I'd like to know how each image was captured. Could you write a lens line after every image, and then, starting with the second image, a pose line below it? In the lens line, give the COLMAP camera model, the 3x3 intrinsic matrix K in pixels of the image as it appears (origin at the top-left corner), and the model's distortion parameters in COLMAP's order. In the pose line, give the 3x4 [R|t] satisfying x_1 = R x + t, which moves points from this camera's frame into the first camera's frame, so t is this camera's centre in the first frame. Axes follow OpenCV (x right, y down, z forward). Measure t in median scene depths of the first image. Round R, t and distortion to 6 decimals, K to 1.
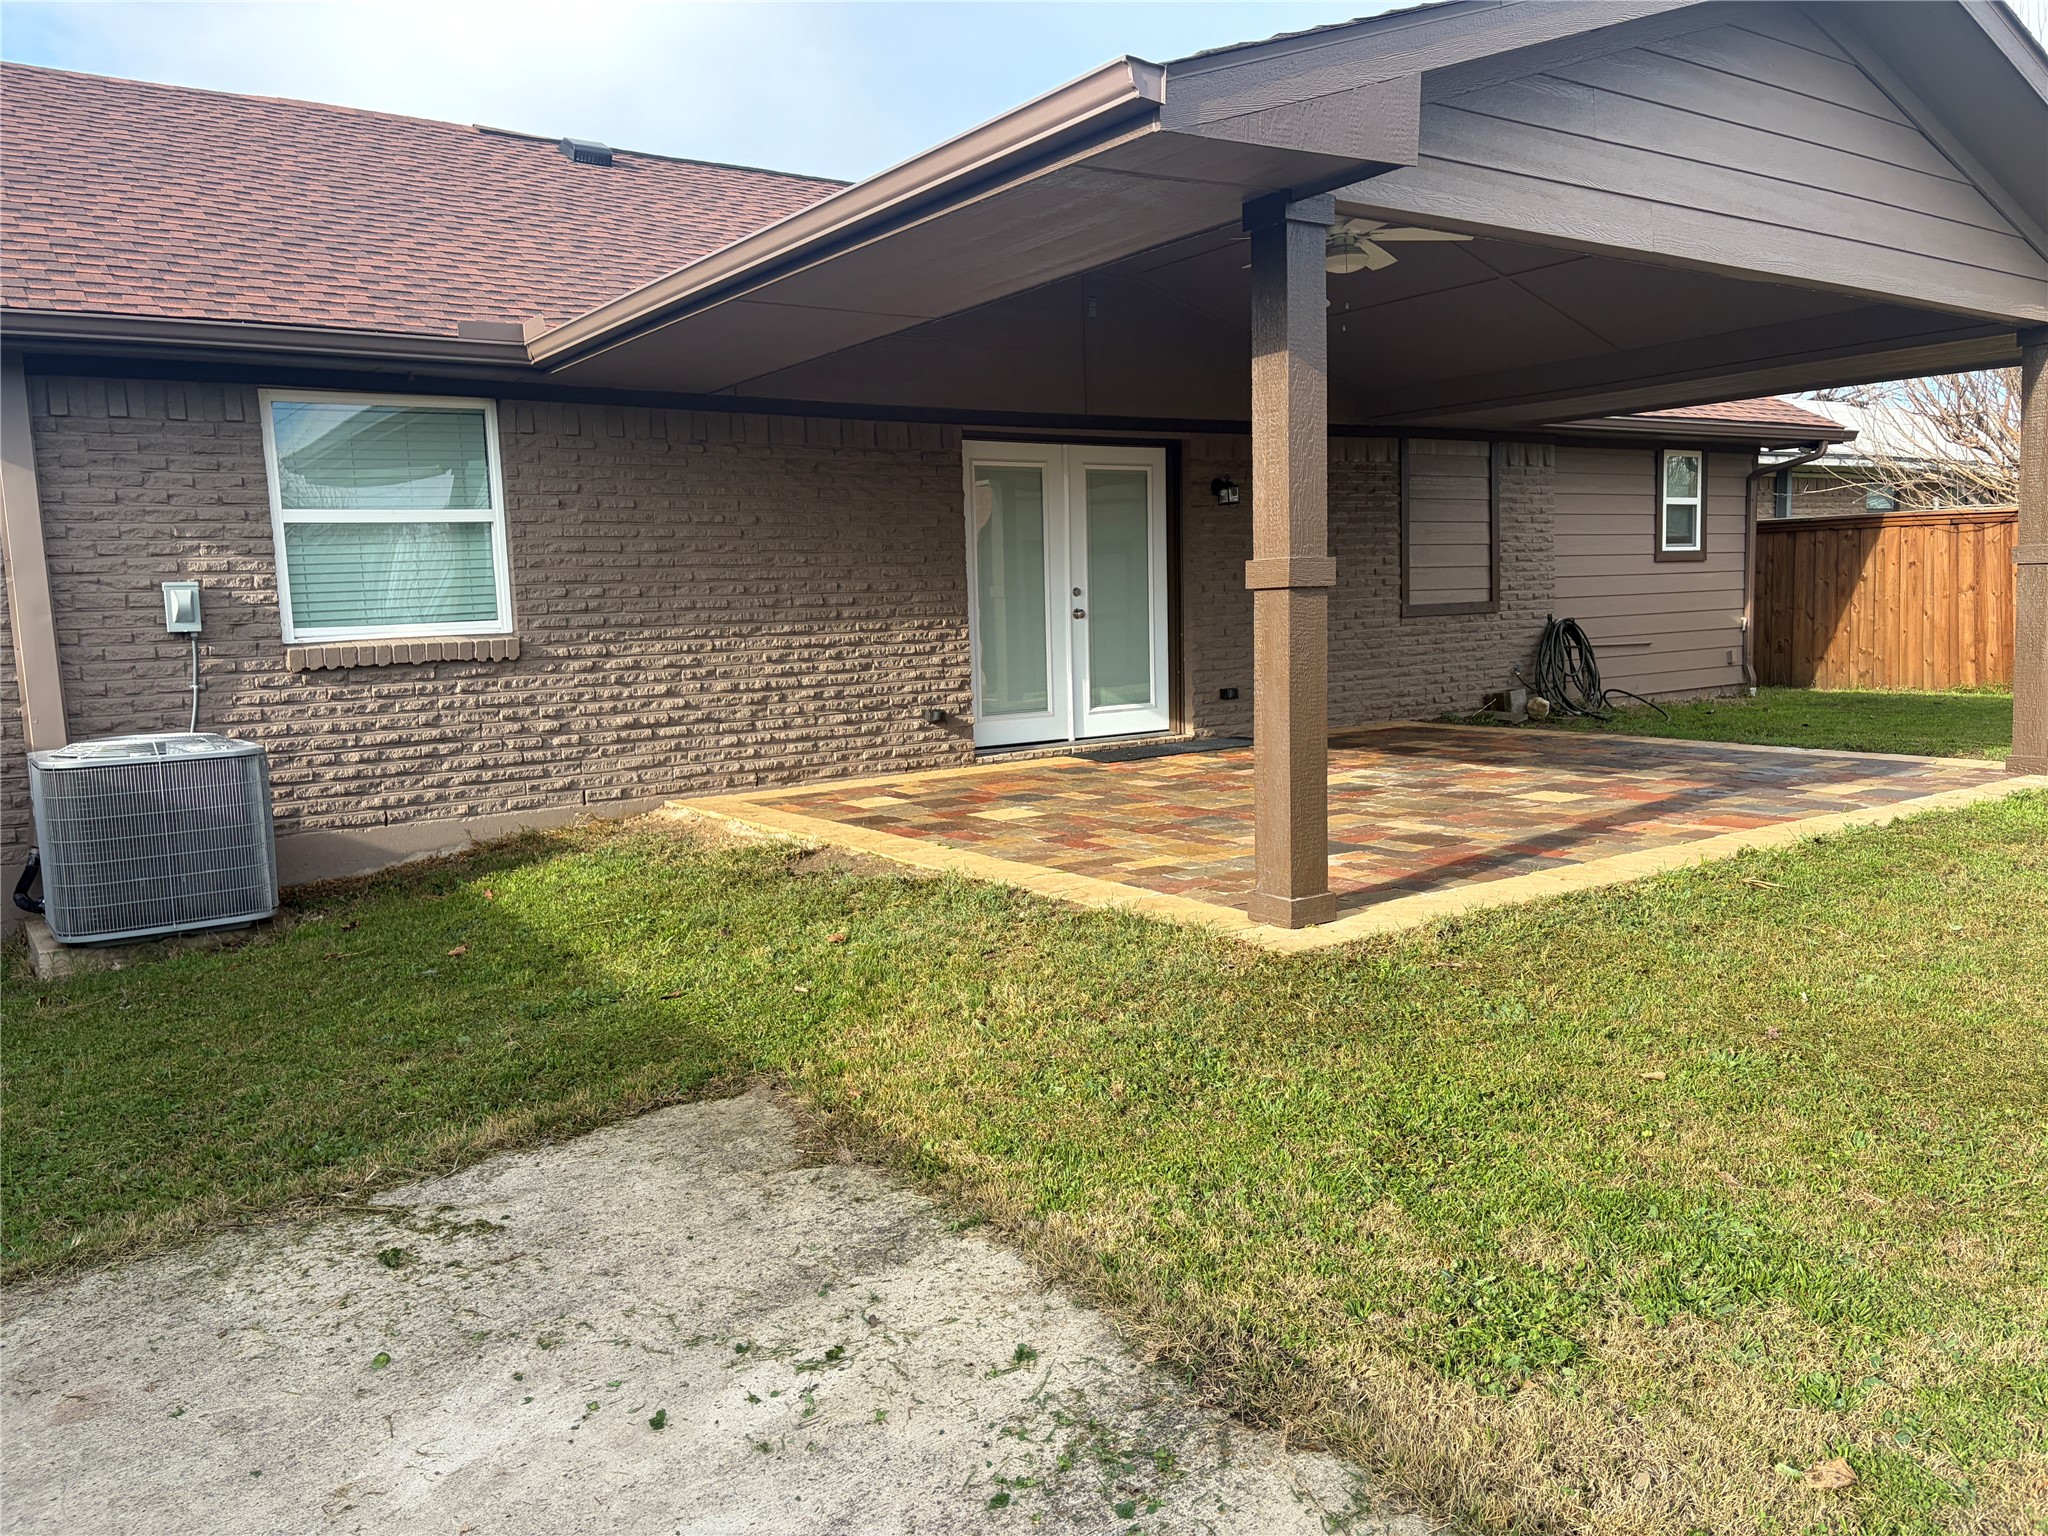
lens RADIAL K [[1530.2, 0, 1044.0], [0, 1530.2, 771.8], [0, 0, 1]] dist [0.069913, -0.068077]
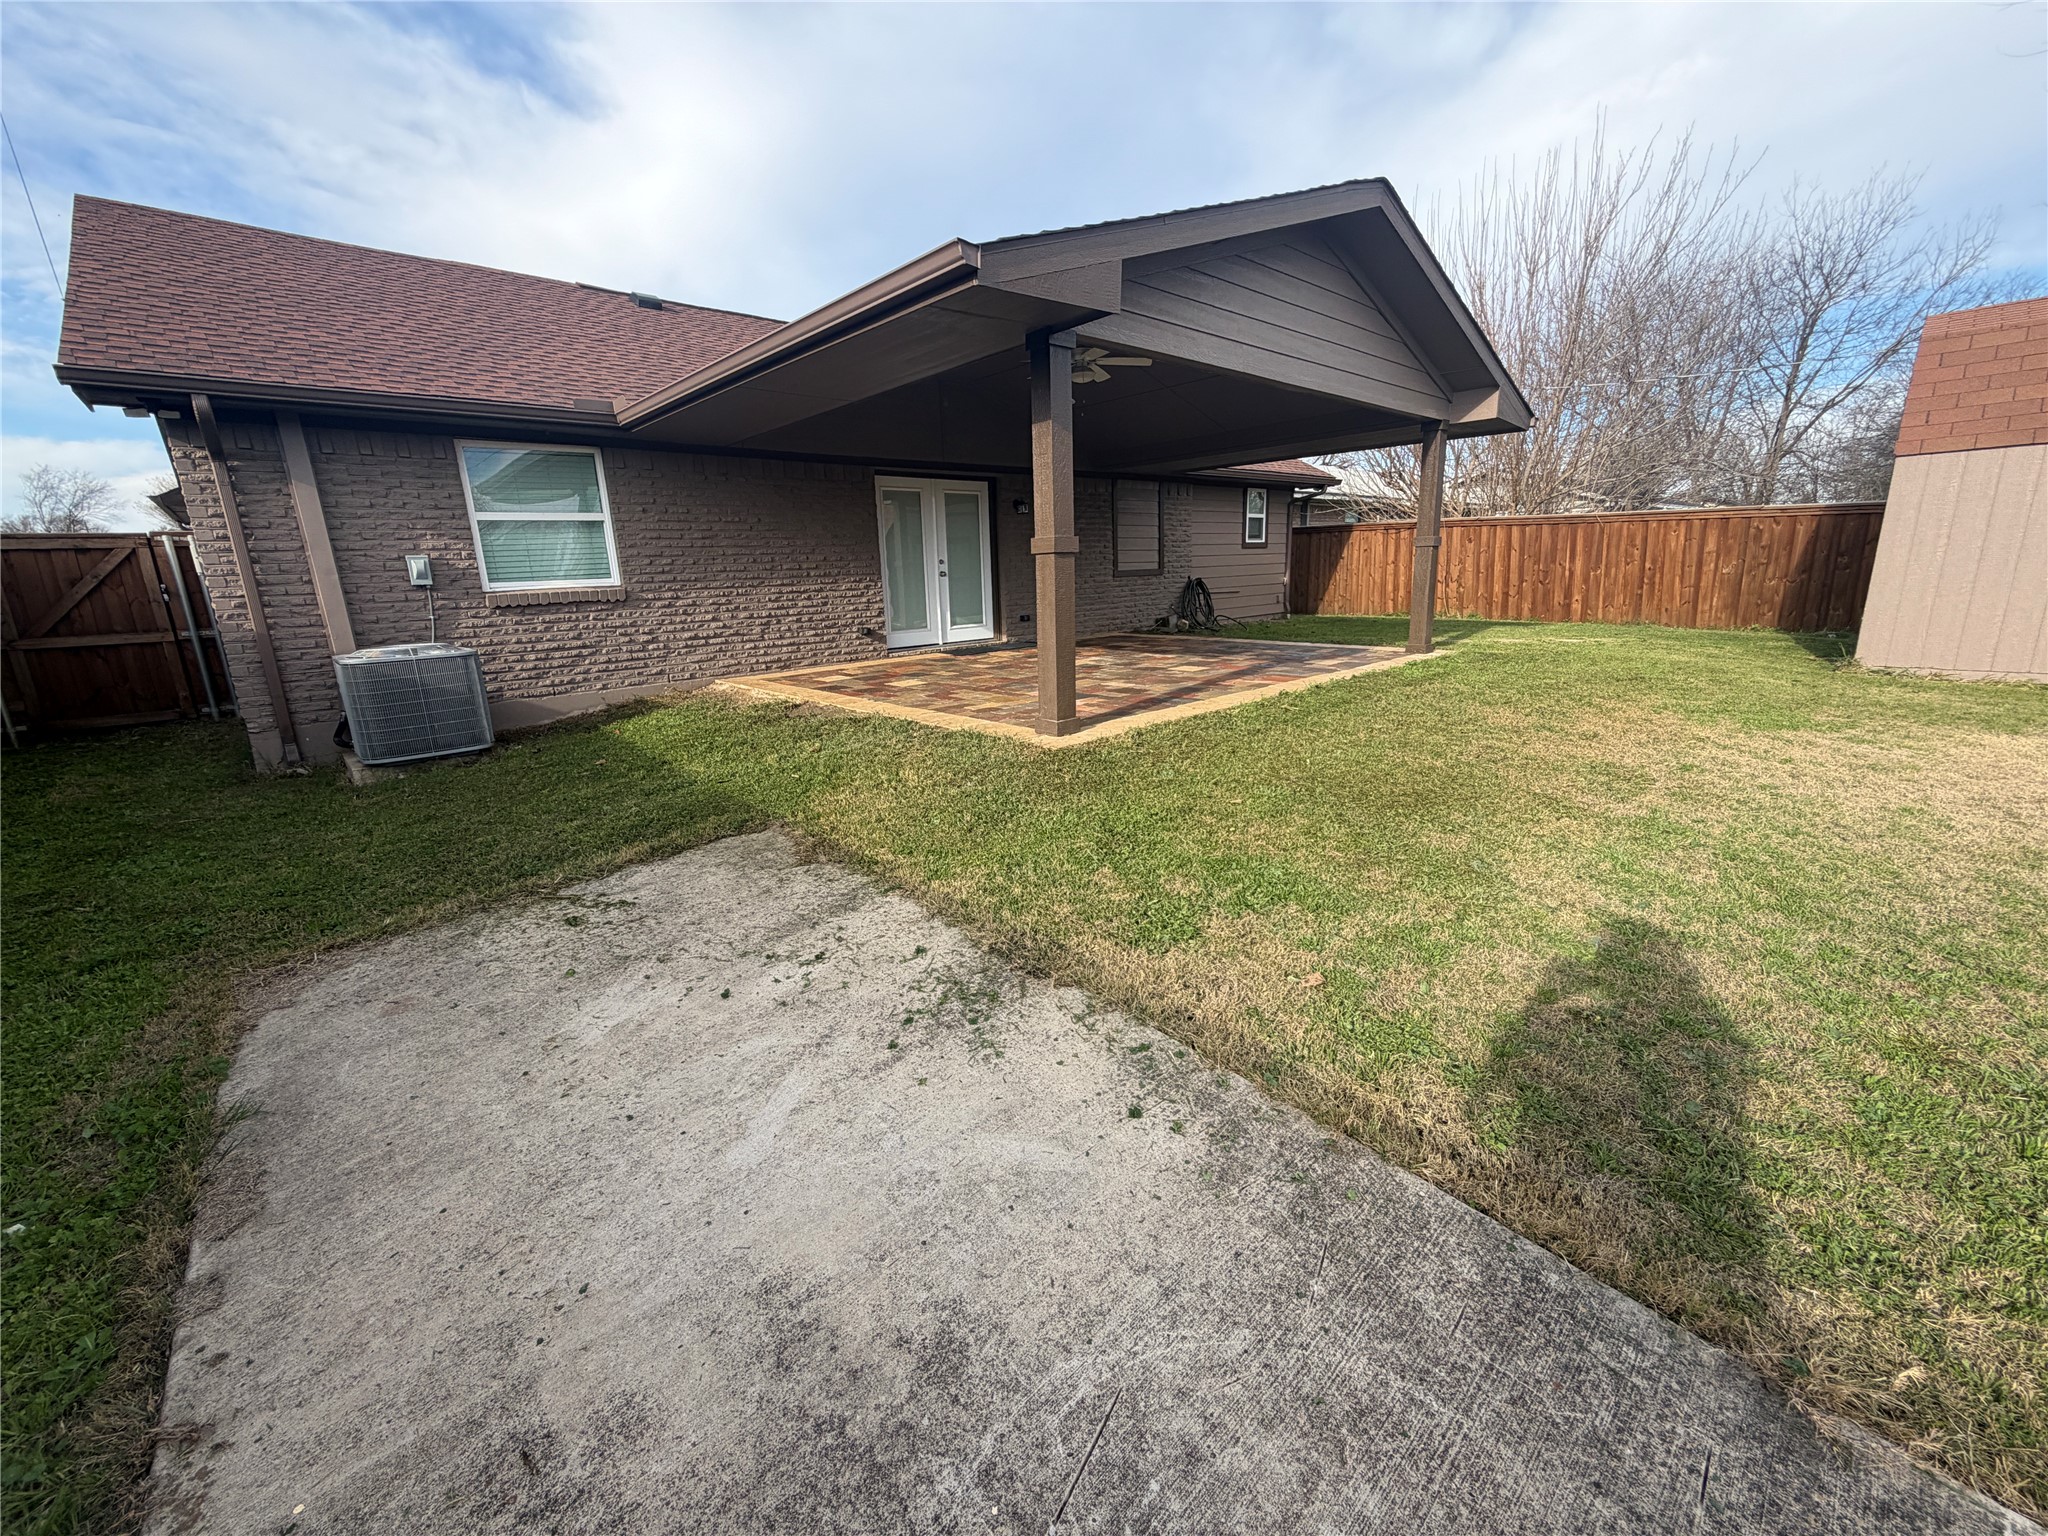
lens RADIAL K [[809.9, 0, 1024.5], [0, 809.9, 764.8], [0, 0, 1]] dist [0.008014, -0.000491]
pose [[0.992871, -0.028712, 0.115685, 0.001491], [0.014290, 0.992227, 0.123618, 0.005534], [-0.118336, -0.121083, 0.985564, 0.003441]]
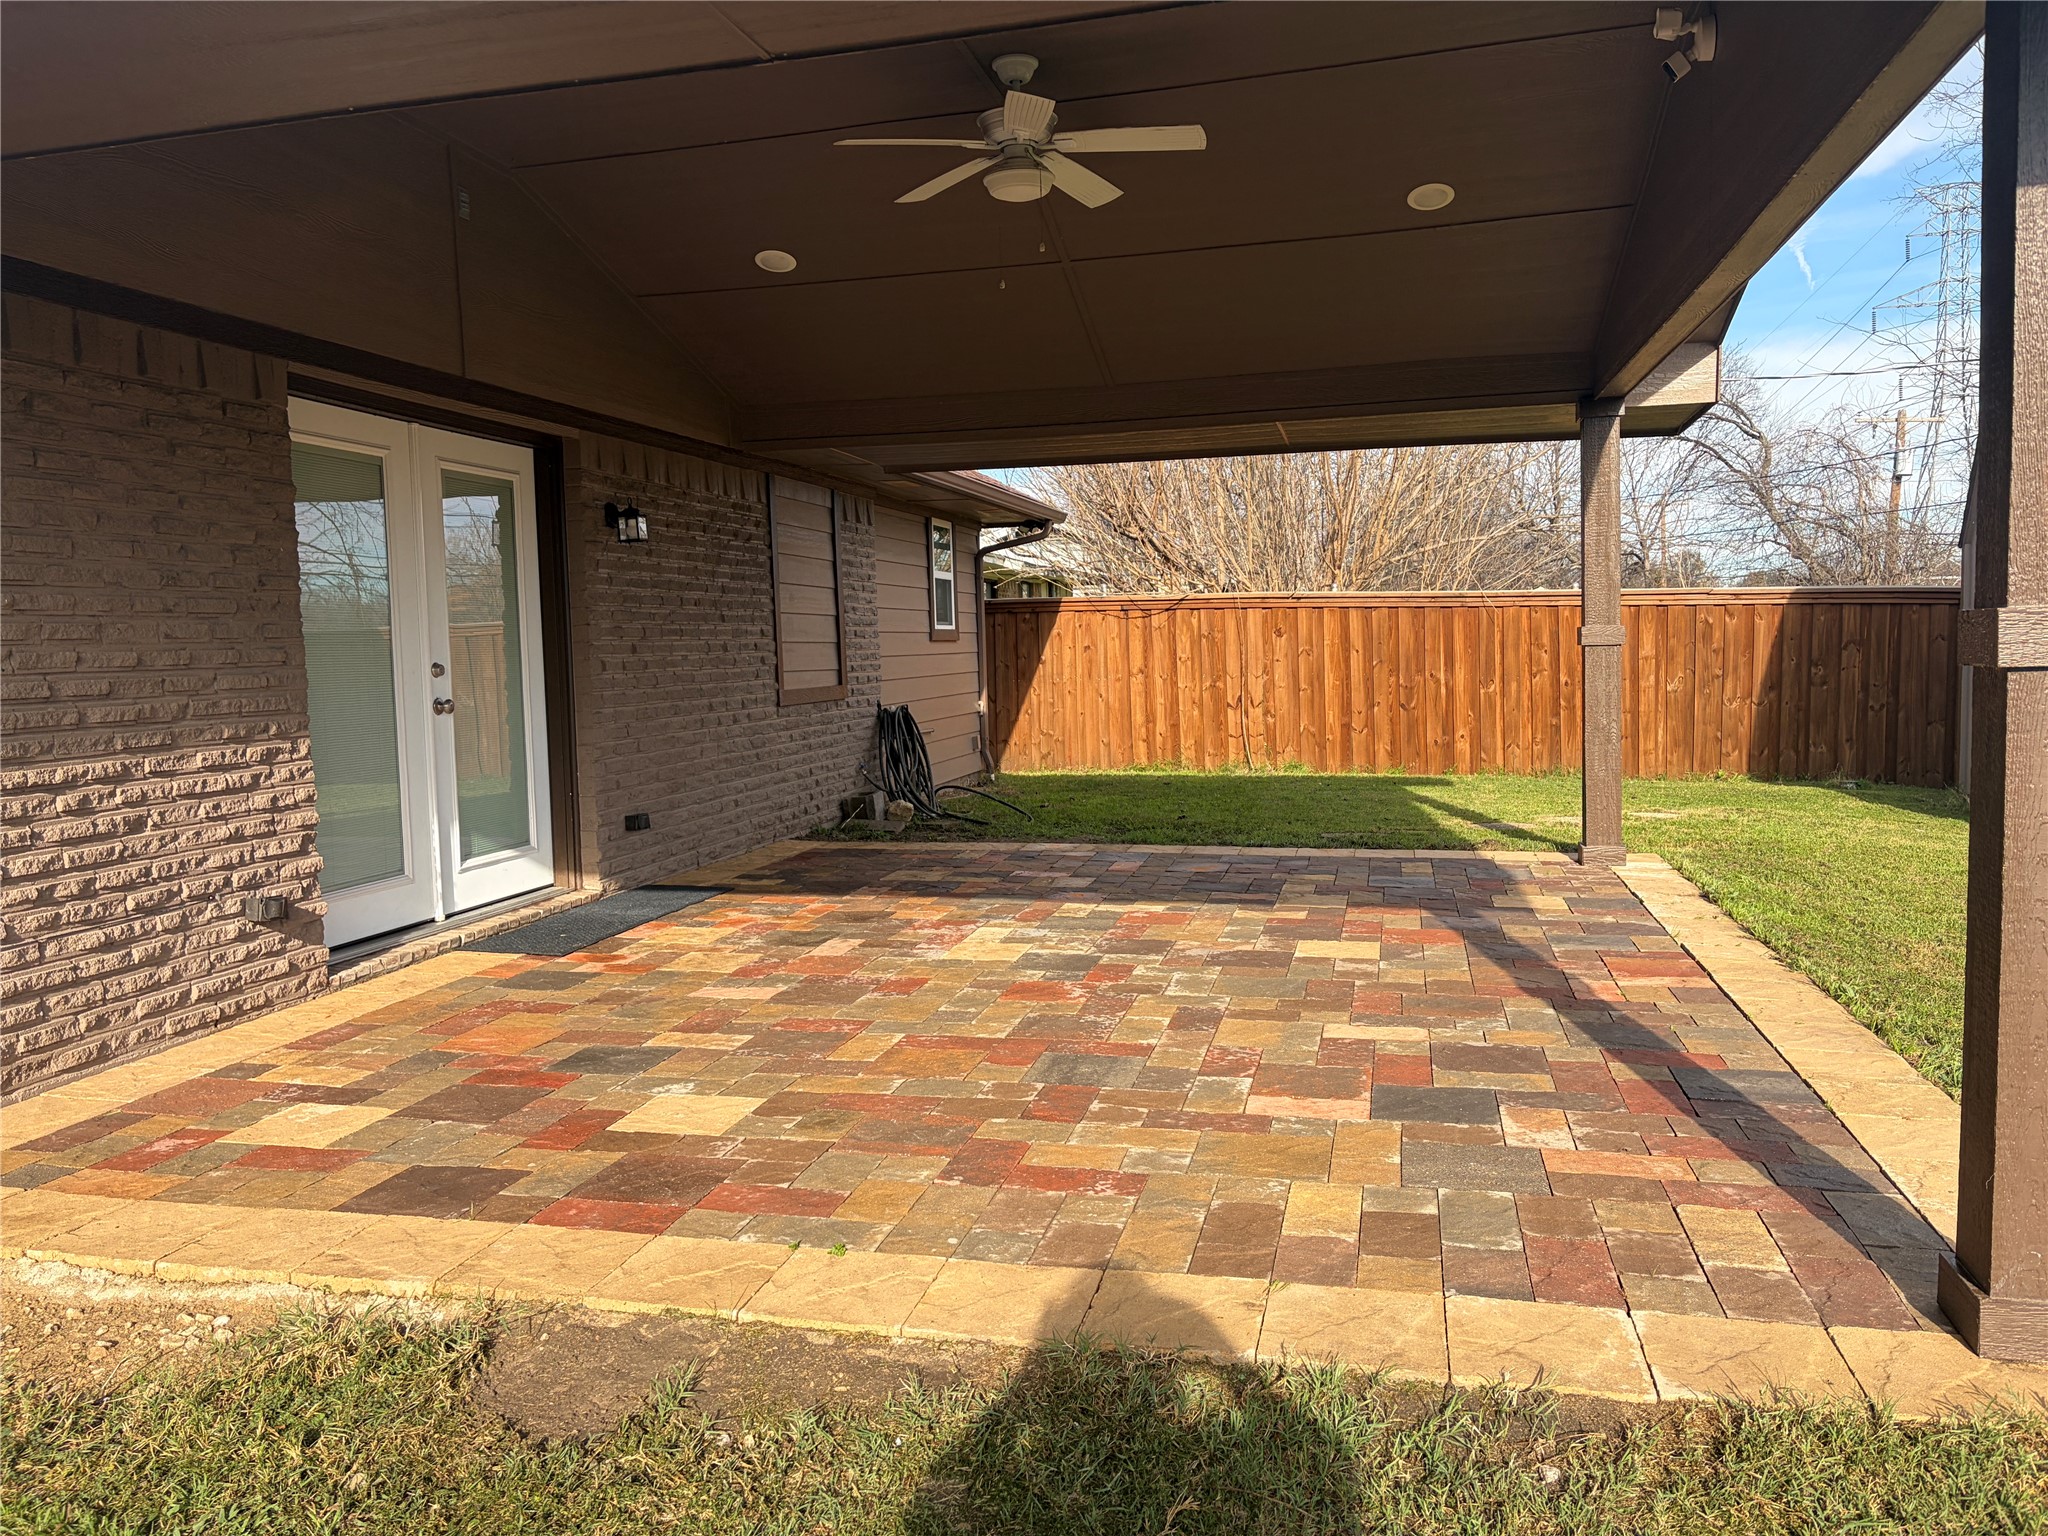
lens RADIAL K [[1530.2, 0, 1026.3], [0, 1530.2, 755.9], [0, 0, 1]] dist [0.069913, -0.068077]
pose [[0.759158, -0.034279, 0.650003, -0.227240], [0.074228, 0.996657, -0.034132, -0.054235], [-0.646660, 0.074159, 0.759165, 0.459897]]
